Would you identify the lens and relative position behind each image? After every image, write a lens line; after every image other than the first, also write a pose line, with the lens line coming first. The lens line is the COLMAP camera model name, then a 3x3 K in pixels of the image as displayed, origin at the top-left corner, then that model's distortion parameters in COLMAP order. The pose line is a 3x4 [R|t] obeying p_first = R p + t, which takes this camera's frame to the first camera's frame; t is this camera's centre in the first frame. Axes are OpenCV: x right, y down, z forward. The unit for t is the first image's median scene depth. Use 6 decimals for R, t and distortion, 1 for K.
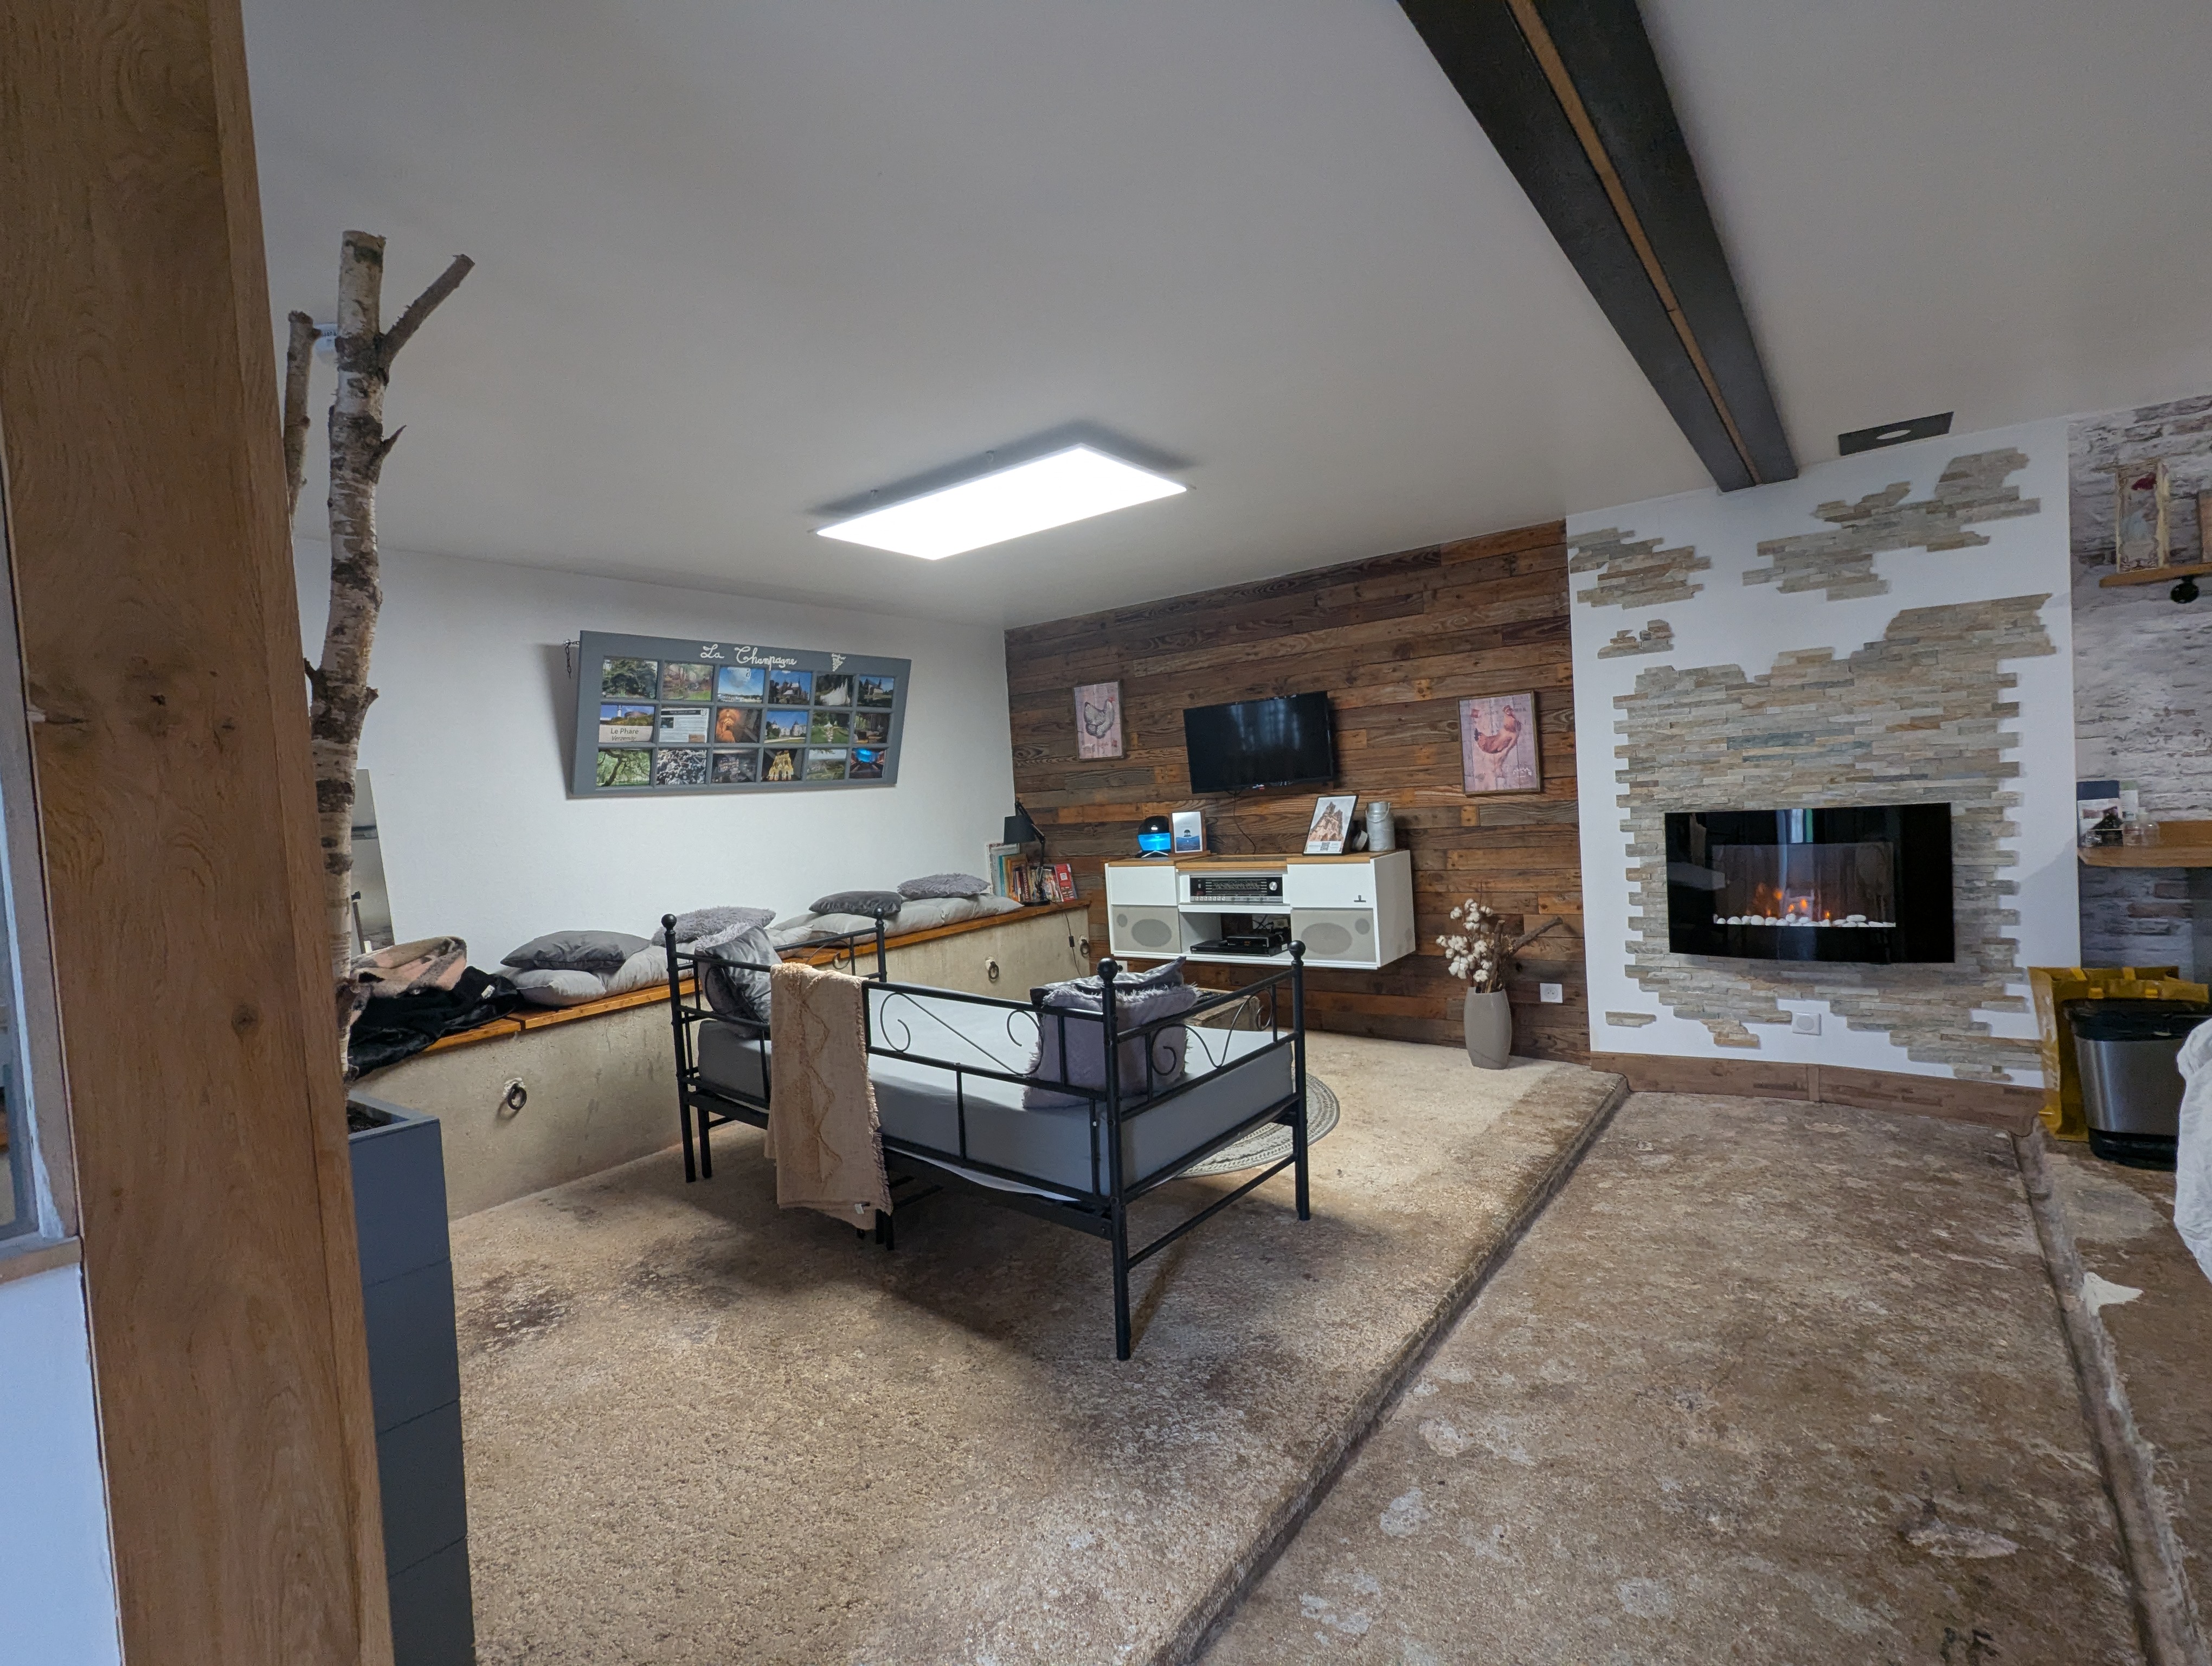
lens RADIAL K [[1039.5, 0, 1101.4], [0, 1039.5, 826.8], [0, 0, 1]] dist [-0.000383, -0.000137]
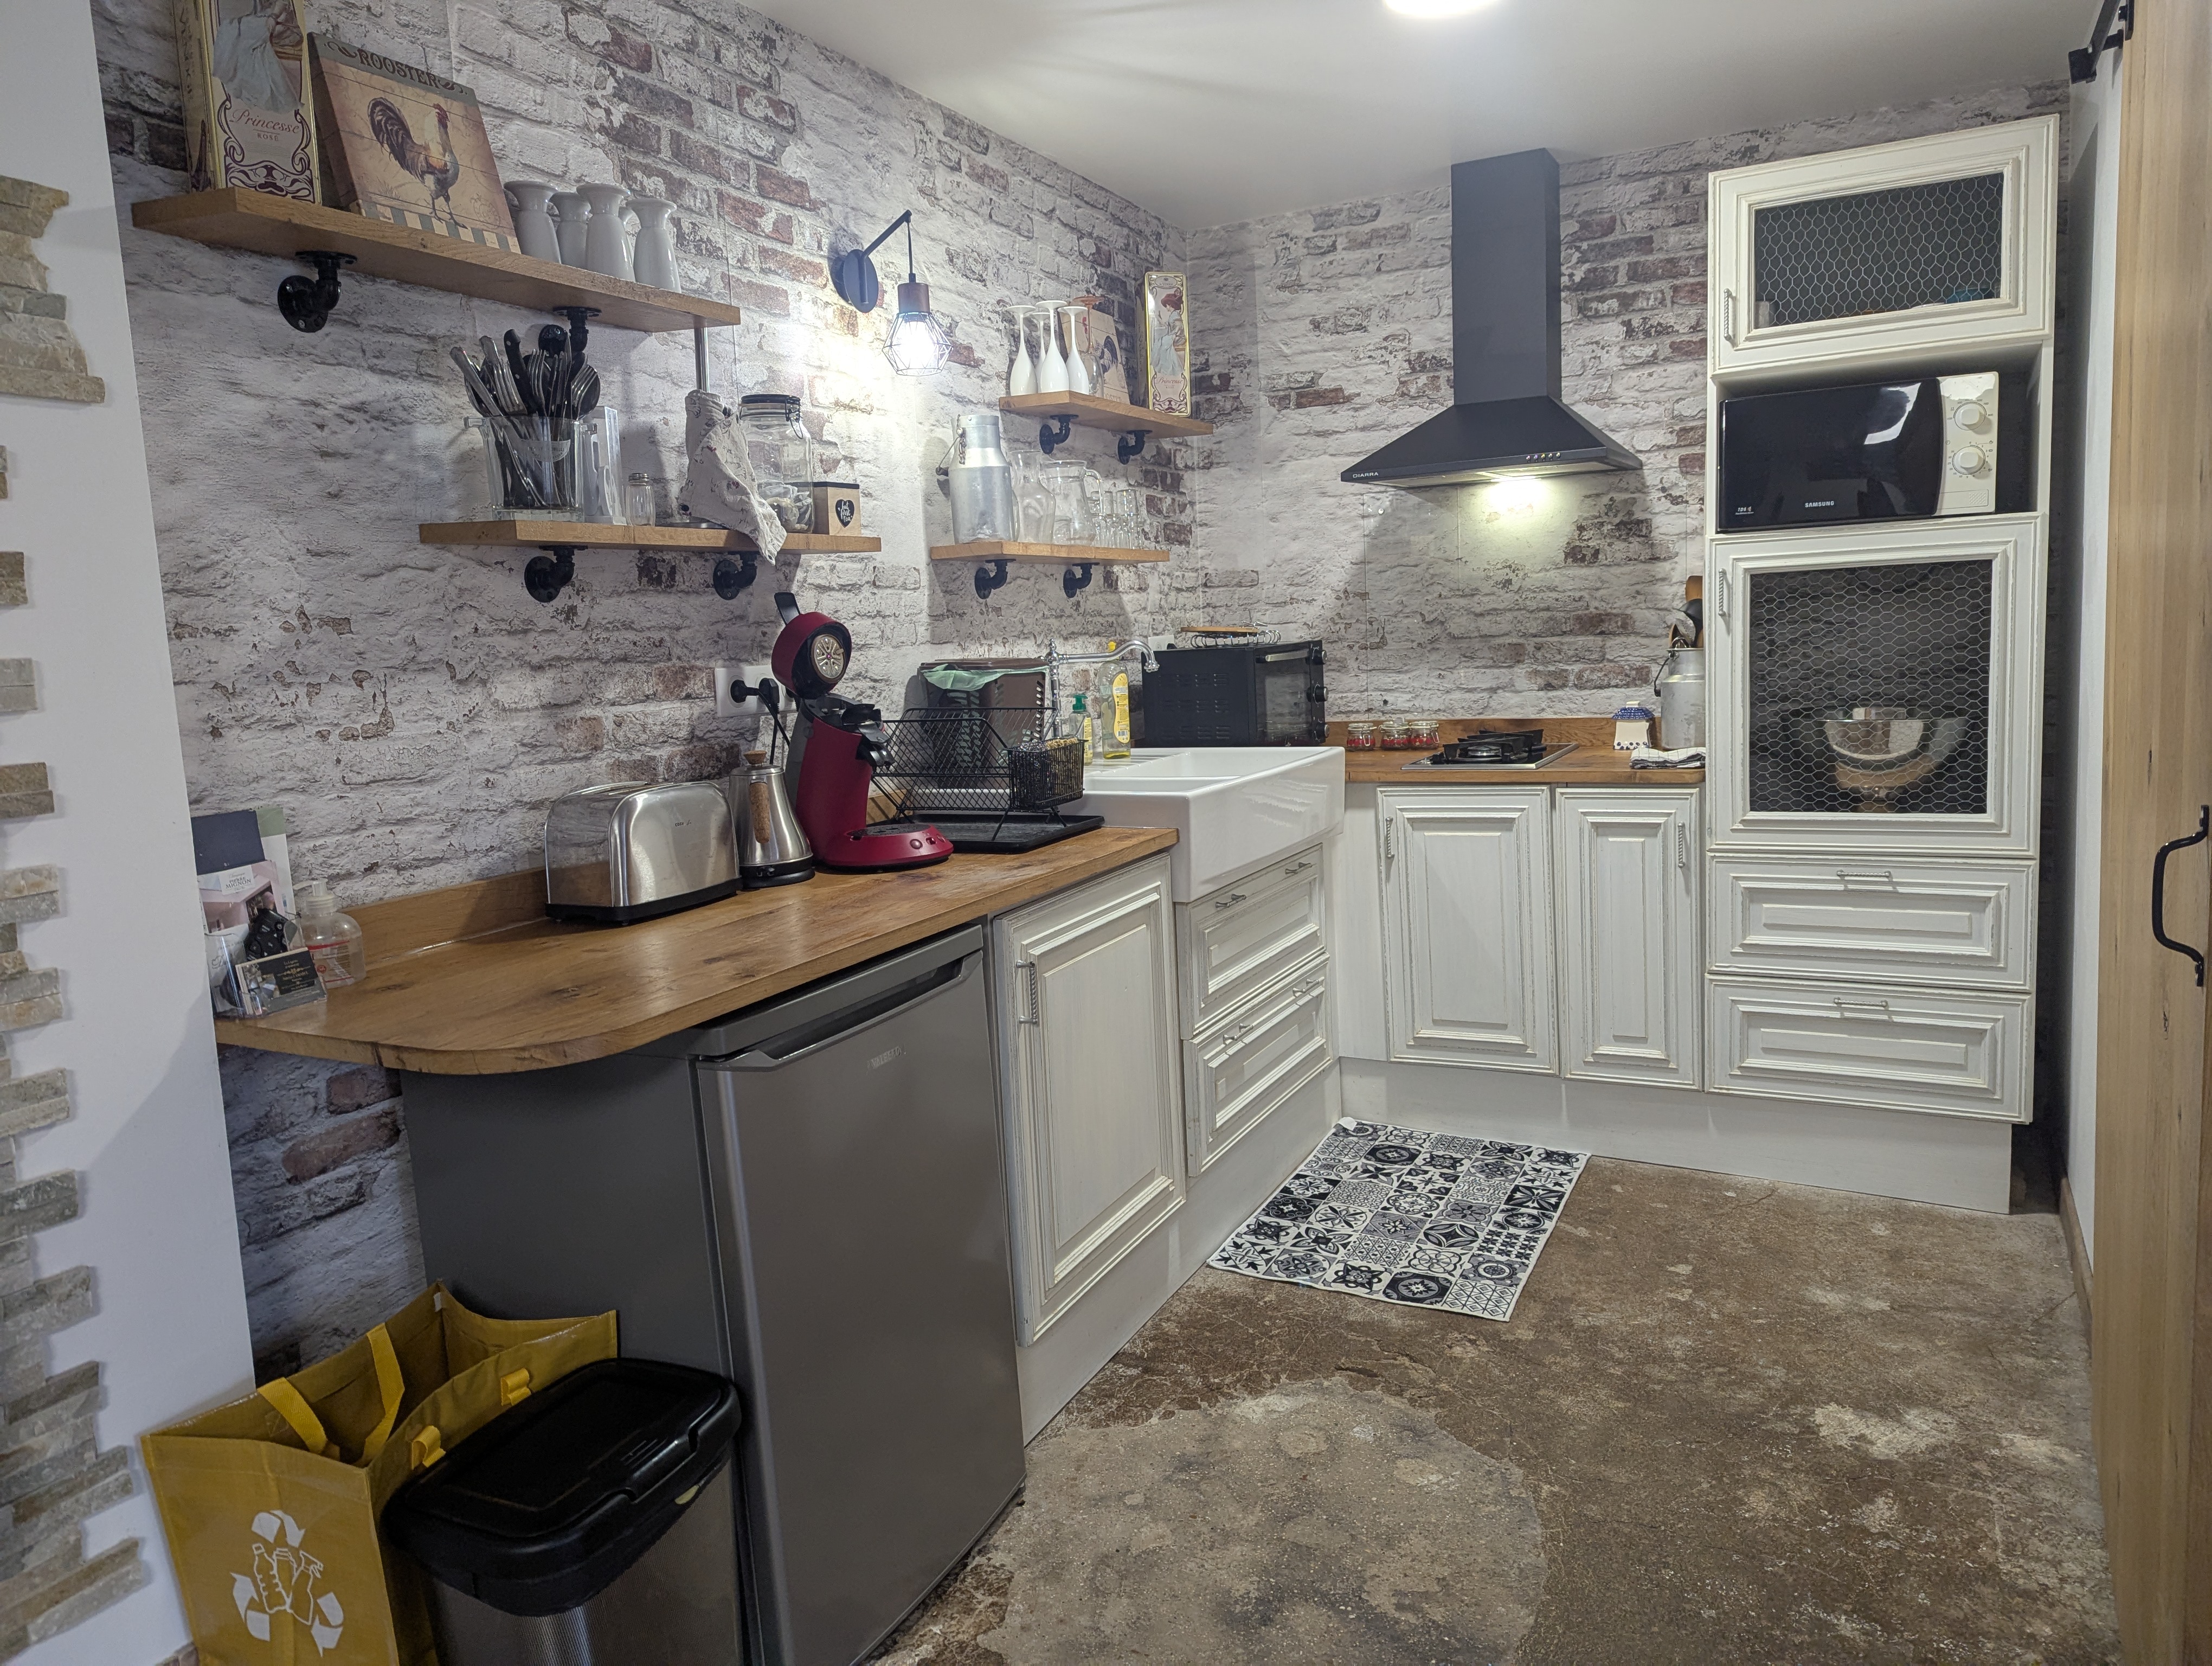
lens RADIAL K [[1548.4, 0, 1105.2], [0, 1548.4, 815.3], [0, 0, 1]] dist [0.072180, -0.066156]
pose [[-0.174686, -0.049543, 0.983377, 0.335569], [0.094629, 0.993266, 0.066851, -0.041374], [-0.980066, 0.104733, -0.168822, 0.657064]]
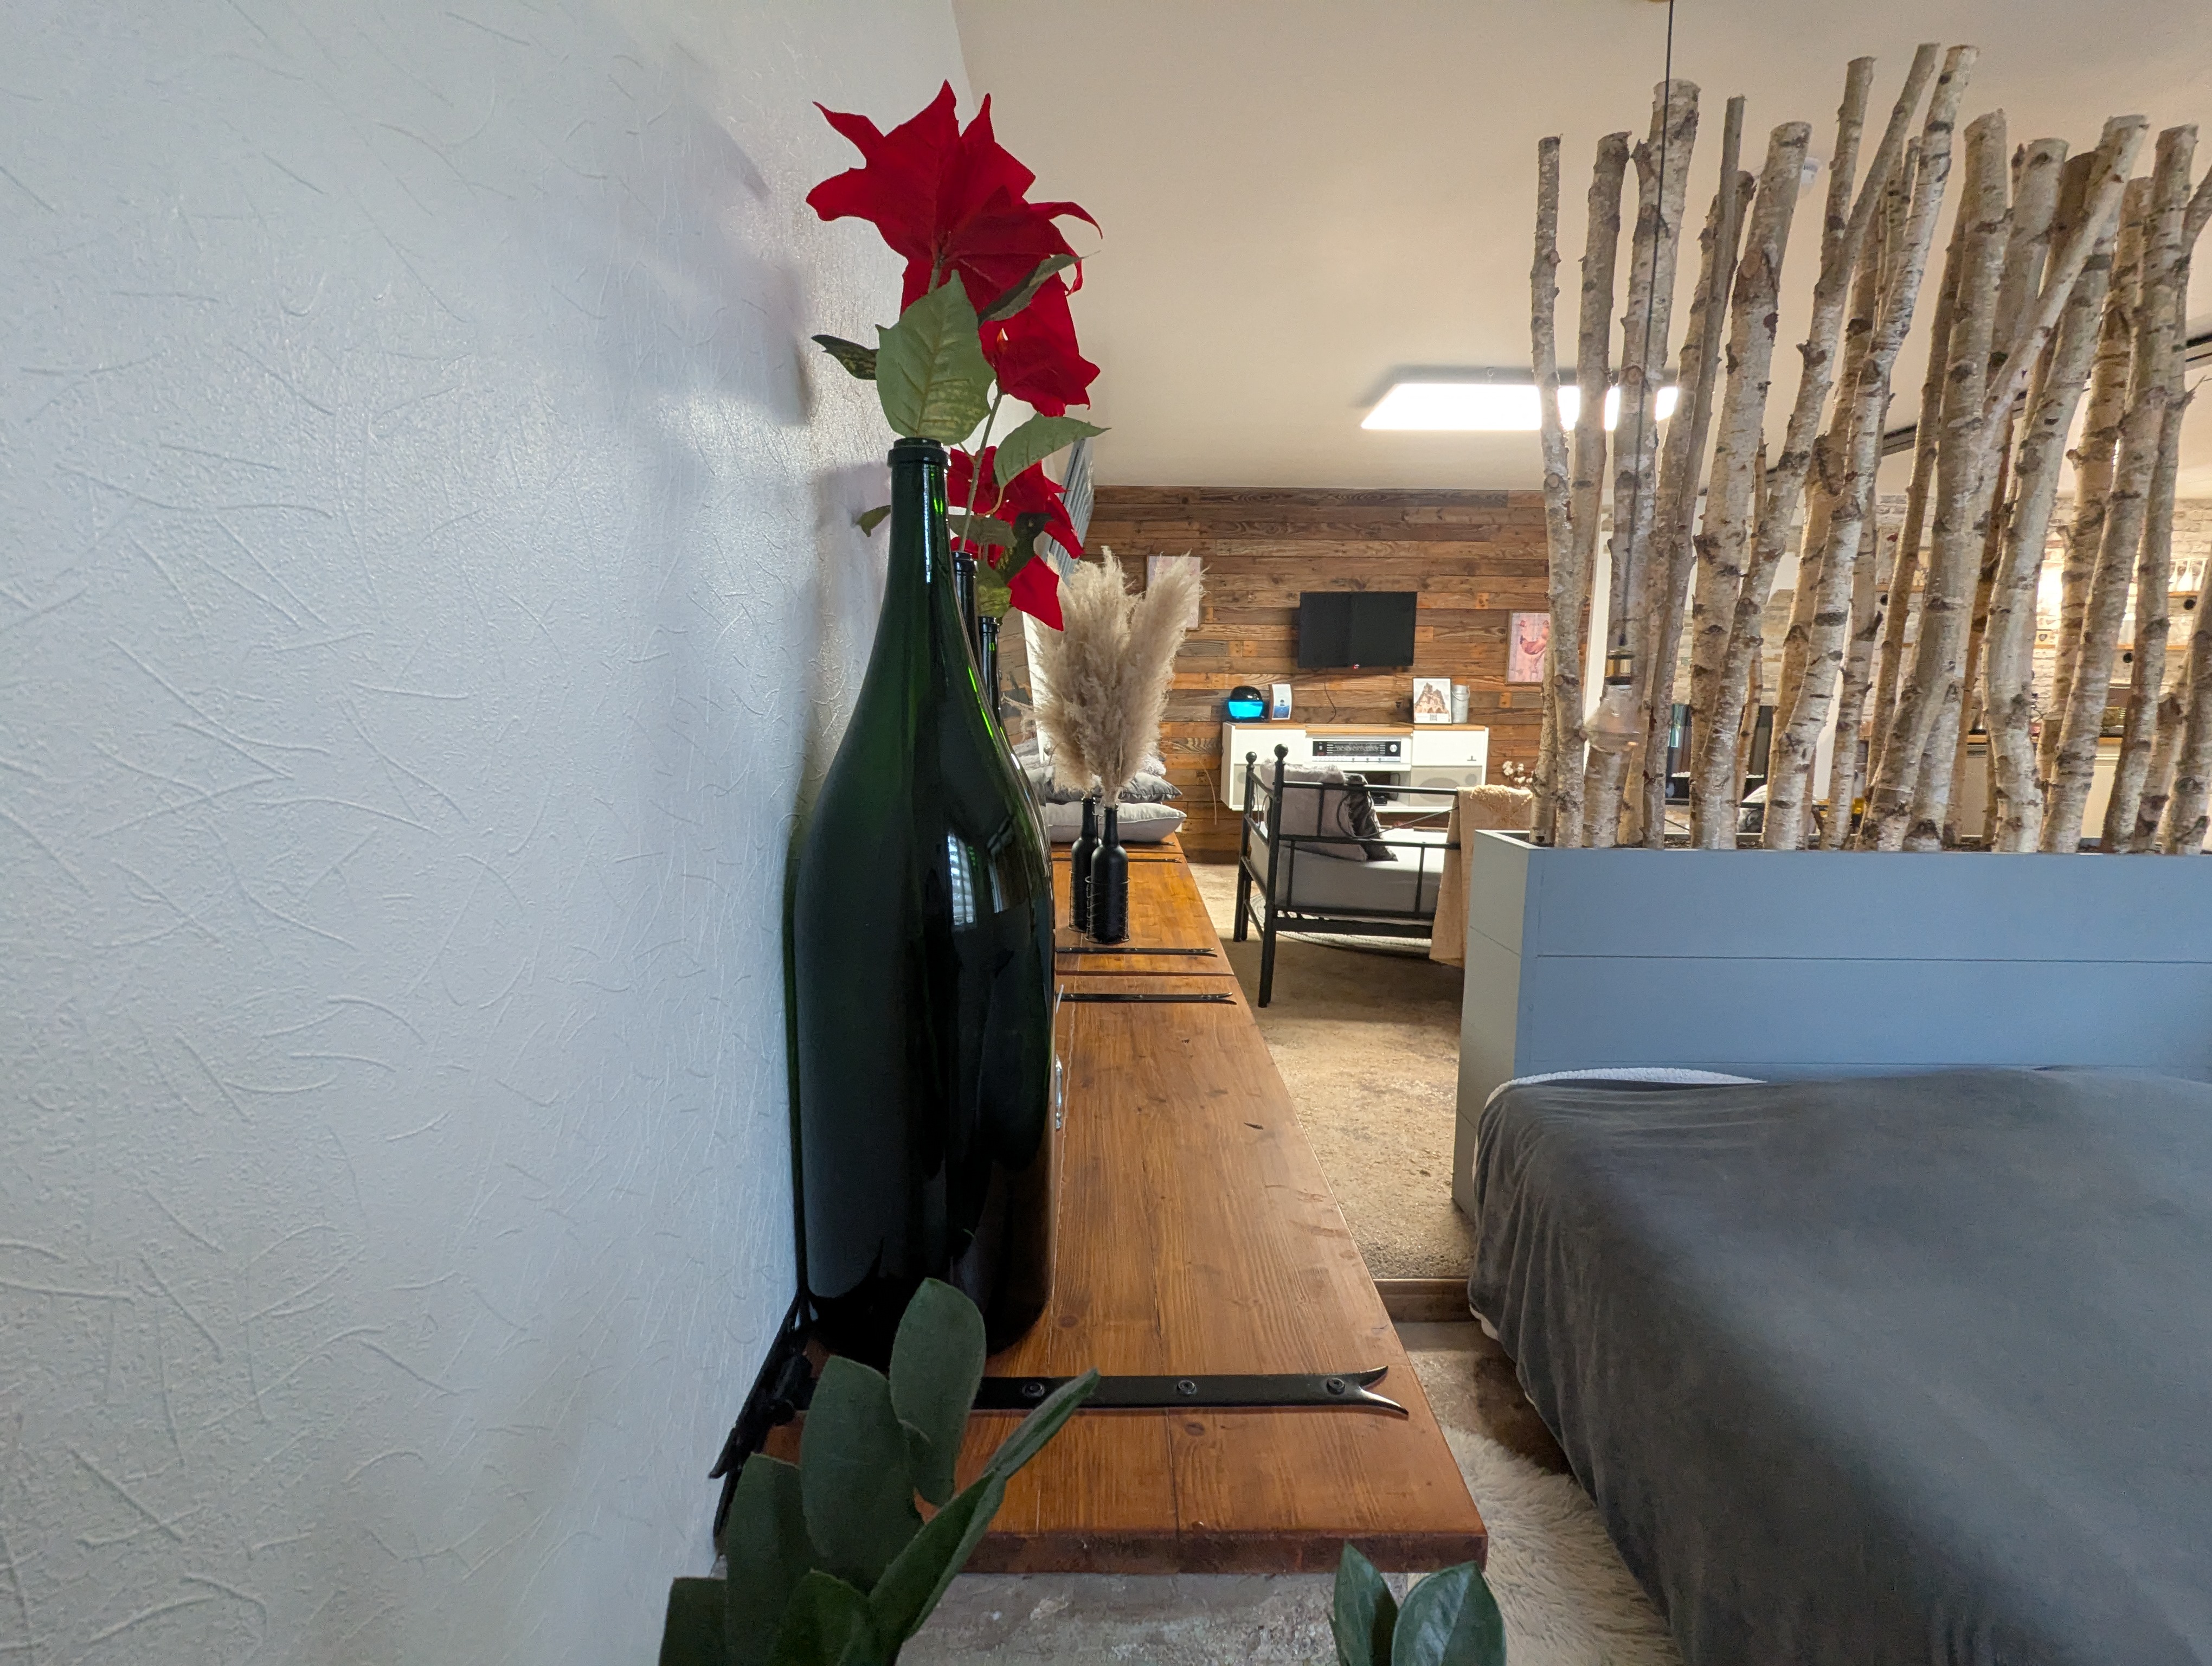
lens RADIAL K [[1039.5, 0, 1101.4], [0, 1039.5, 826.8], [0, 0, 1]] dist [-0.000383, -0.000137]
pose [[0.788421, -0.008959, 0.615071, -0.985448], [-0.040454, 0.996974, 0.066376, 0.094228], [-0.613804, -0.077214, 0.785673, 0.281789]]
